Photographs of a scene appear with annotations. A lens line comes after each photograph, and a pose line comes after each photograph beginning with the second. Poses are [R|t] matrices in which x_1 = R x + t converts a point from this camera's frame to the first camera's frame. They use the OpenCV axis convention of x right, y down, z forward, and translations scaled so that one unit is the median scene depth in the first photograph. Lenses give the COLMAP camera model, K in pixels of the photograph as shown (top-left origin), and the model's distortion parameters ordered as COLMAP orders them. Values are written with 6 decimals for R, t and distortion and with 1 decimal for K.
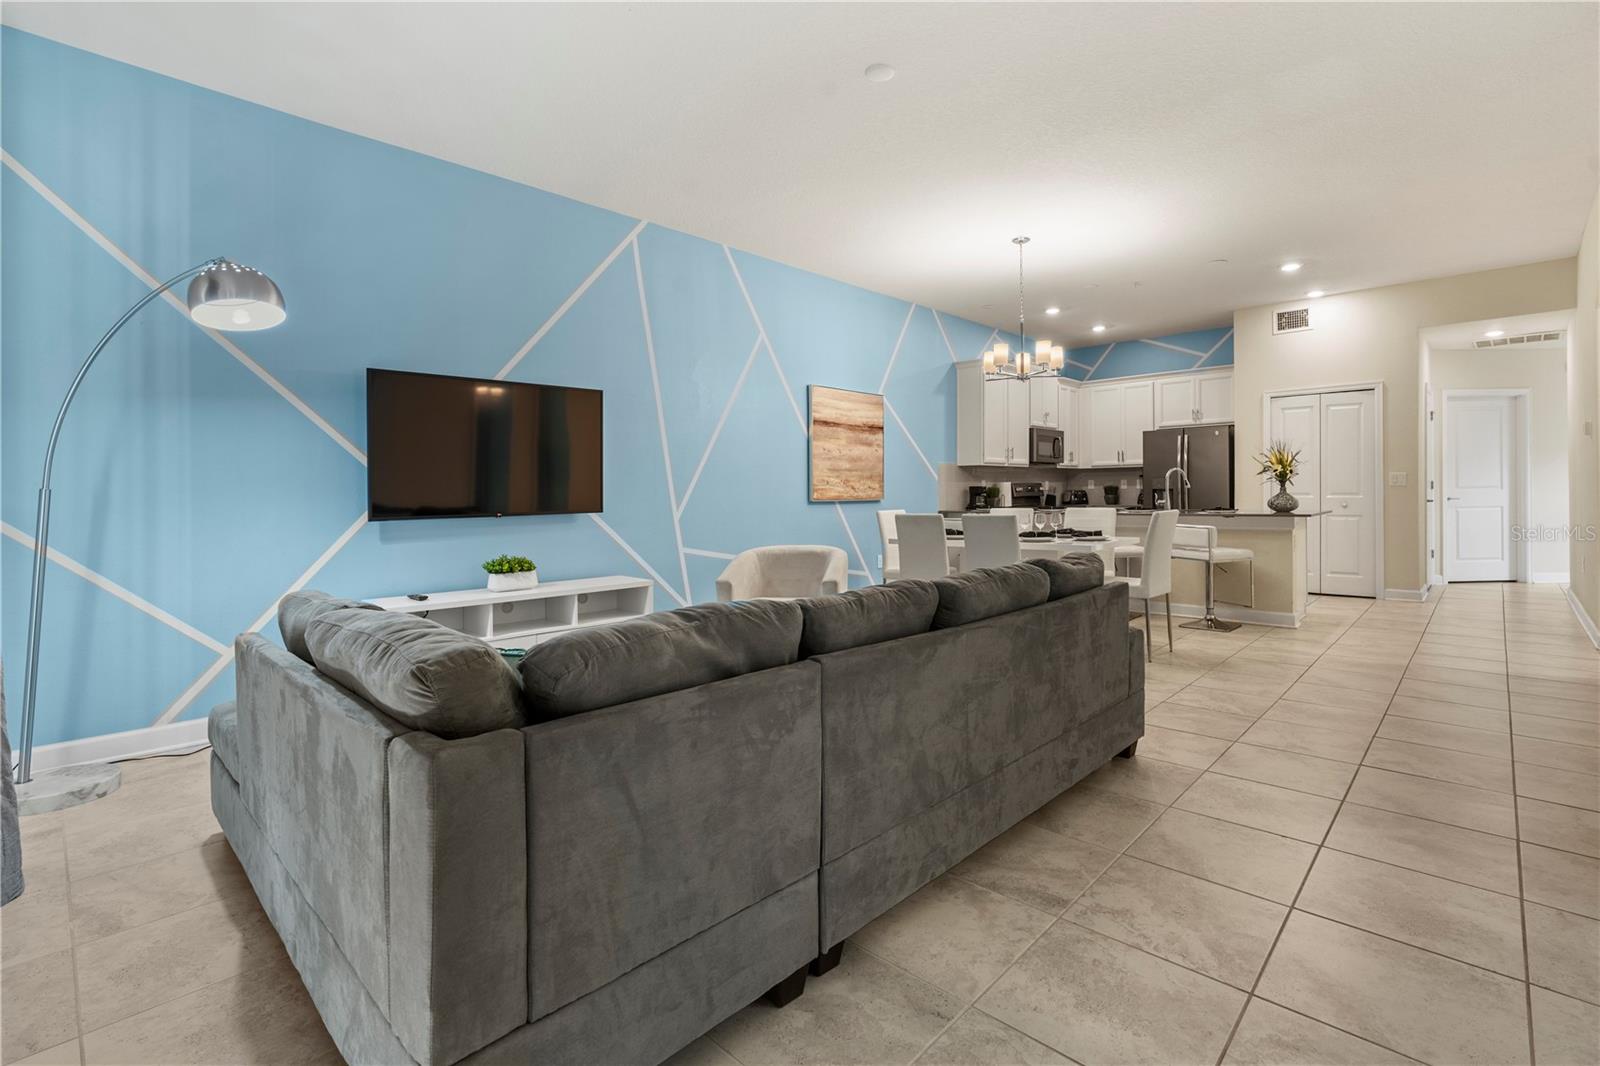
lens RADIAL K [[738.0, 0, 805.7], [0, 738.0, 498.4], [0, 0, 1]] dist [-0.013989, 0.000231]
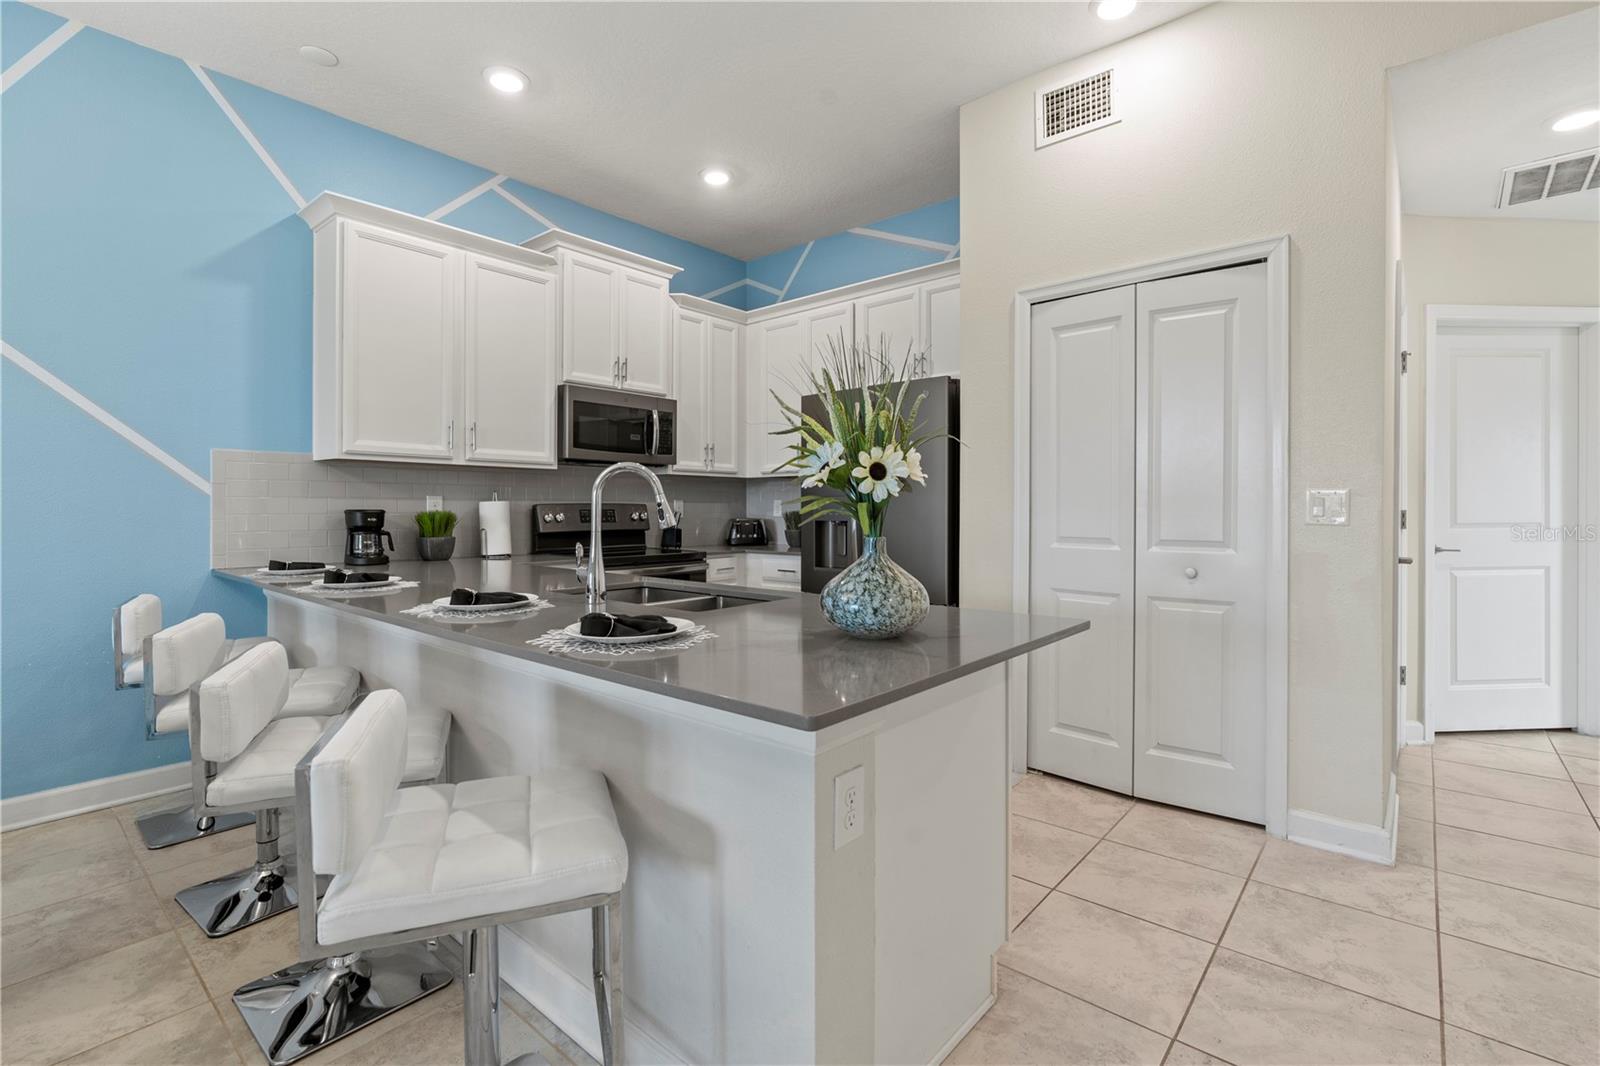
lens RADIAL K [[729.2, 0, 803.2], [0, 729.2, 511.9], [0, 0, 1]] dist [-0.012989, 0.000427]
pose [[0.998632, 0.013046, 0.050626, 0.533170], [-0.012789, 0.999904, -0.005408, -0.018632], [-0.050692, 0.004753, 0.998703, 0.655893]]
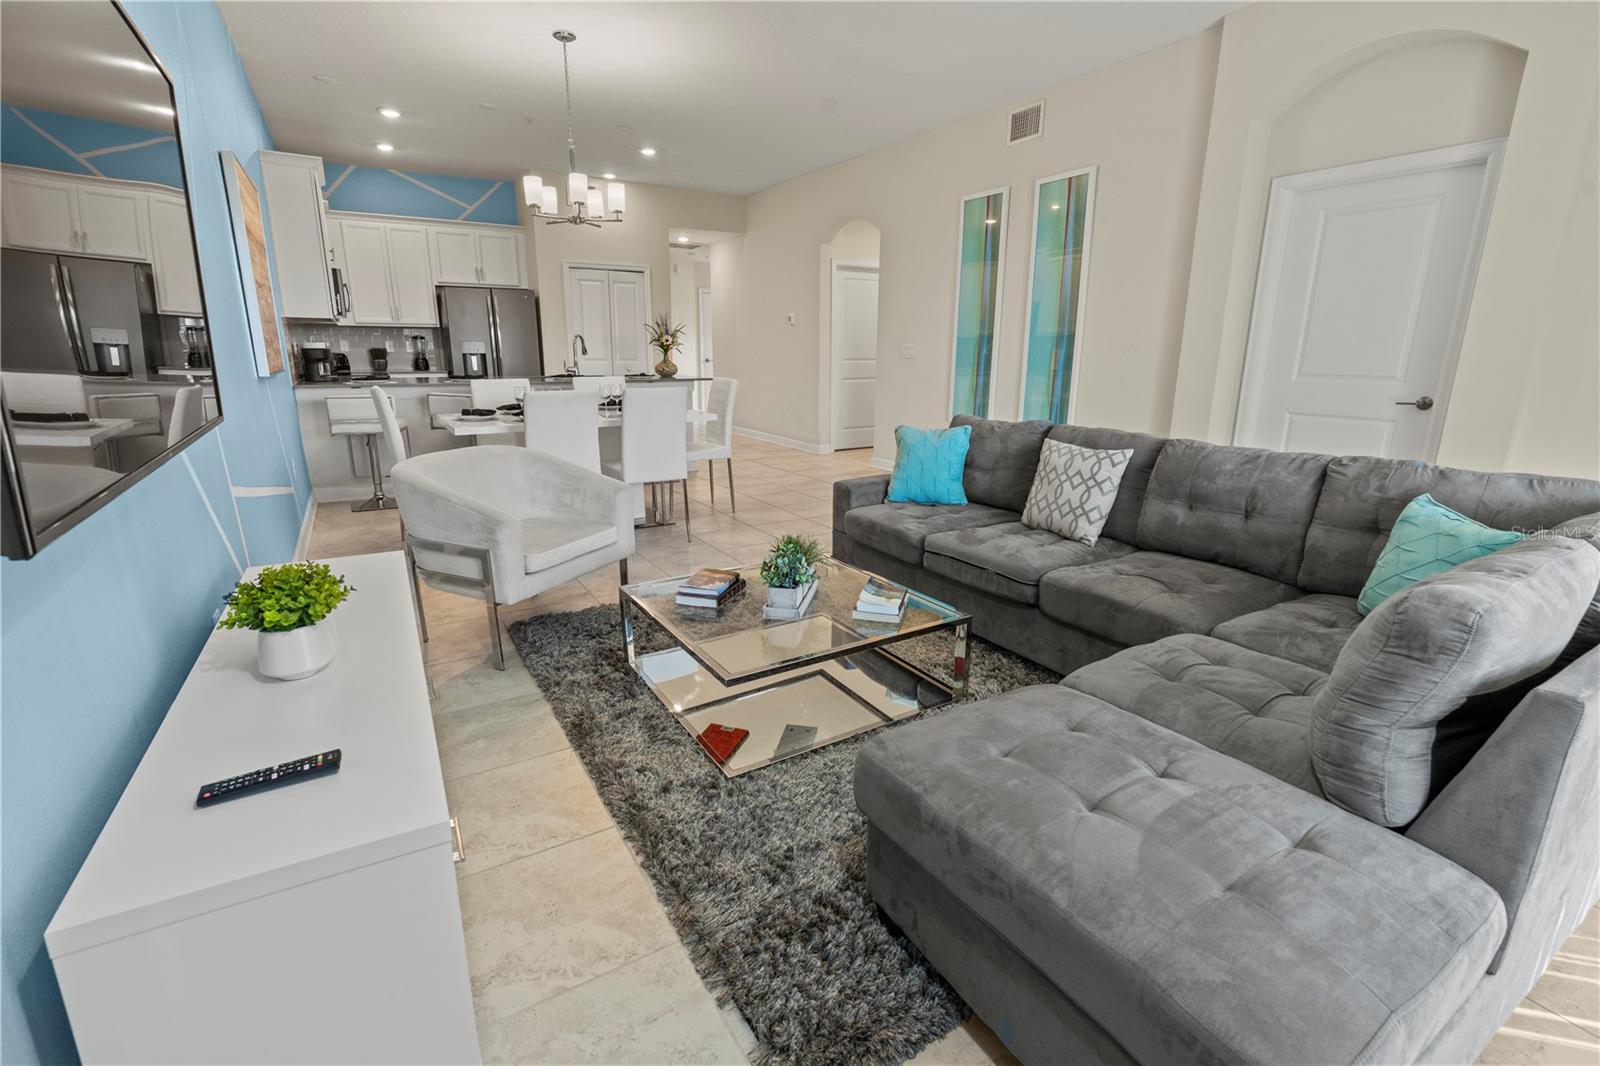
lens RADIAL K [[708.9, 0, 815.4], [0, 708.9, 532.5], [0, 0, 1]] dist [-0.017335, 0.000296]
pose [[0.243794, -0.230373, 0.942068, -0.375183], [-0.006907, 0.970941, 0.239221, -0.010682], [-0.969803, -0.064828, 0.235118, 0.414808]]
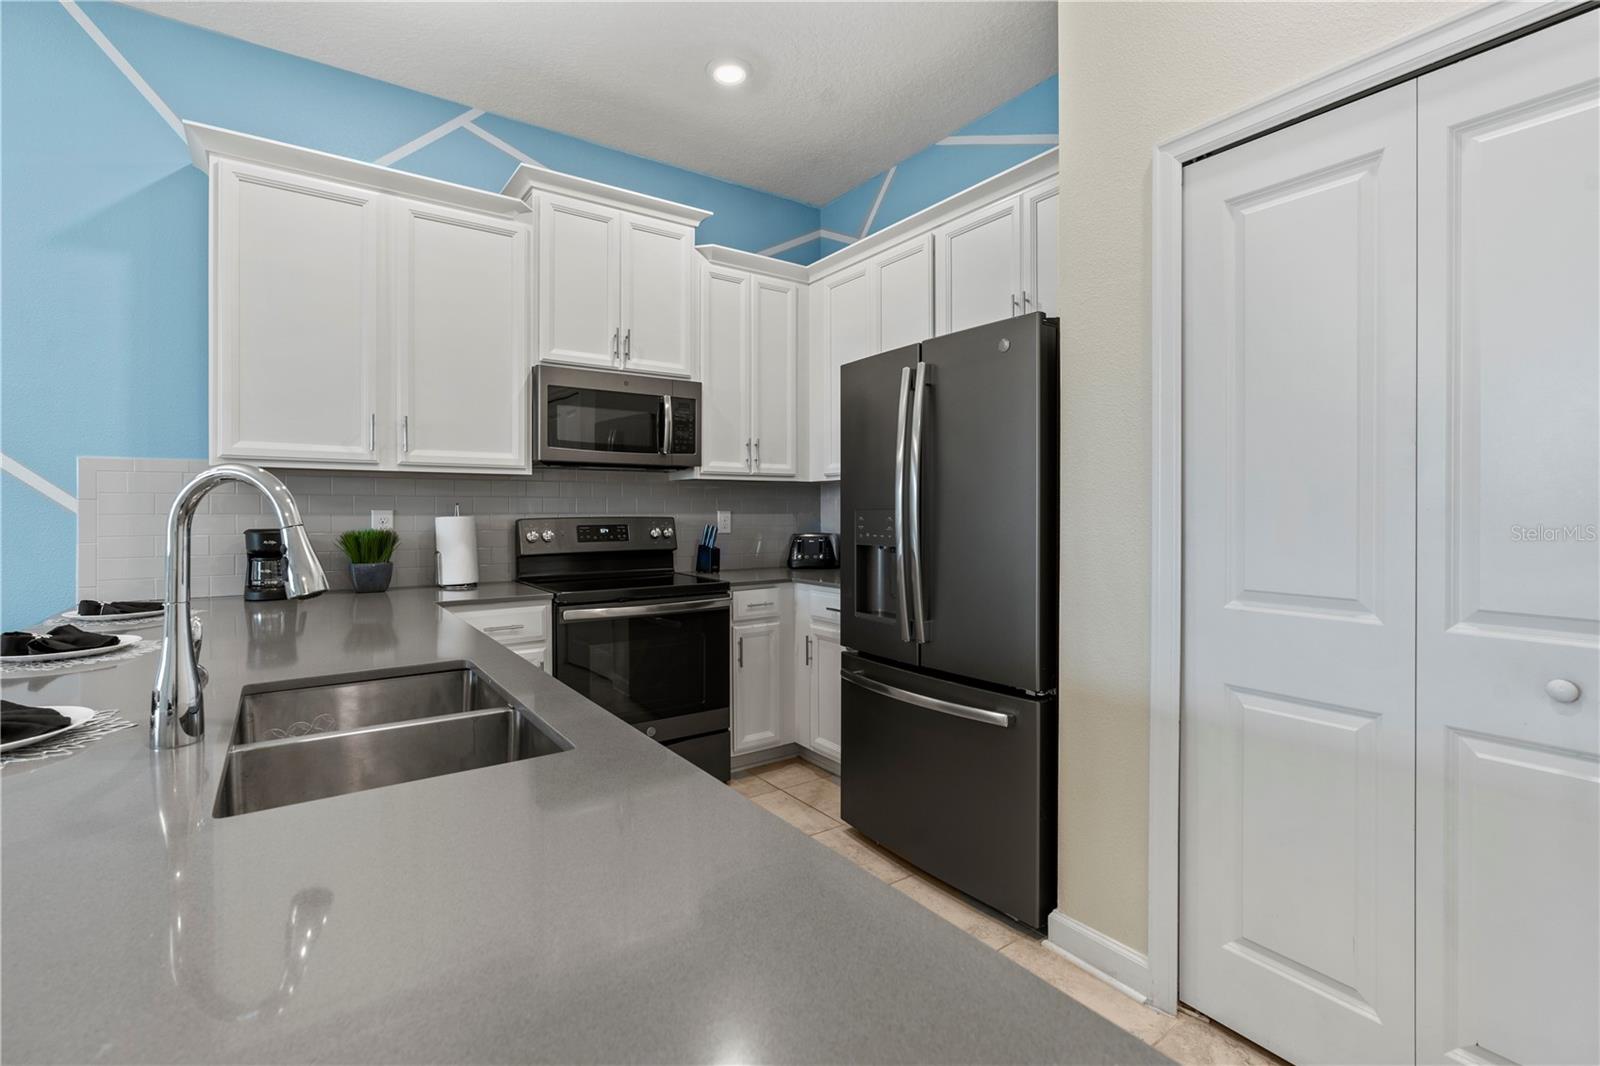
lens RADIAL K [[723.5, 0, 805.0], [0, 723.5, 511.8], [0, 0, 1]] dist [-0.015531, 0.007333]
pose [[0.980787, 0.013244, -0.194633, 0.617640], [-0.013812, 0.999903, -0.001561, -0.031608], [0.194594, 0.004219, 0.980875, 0.833529]]
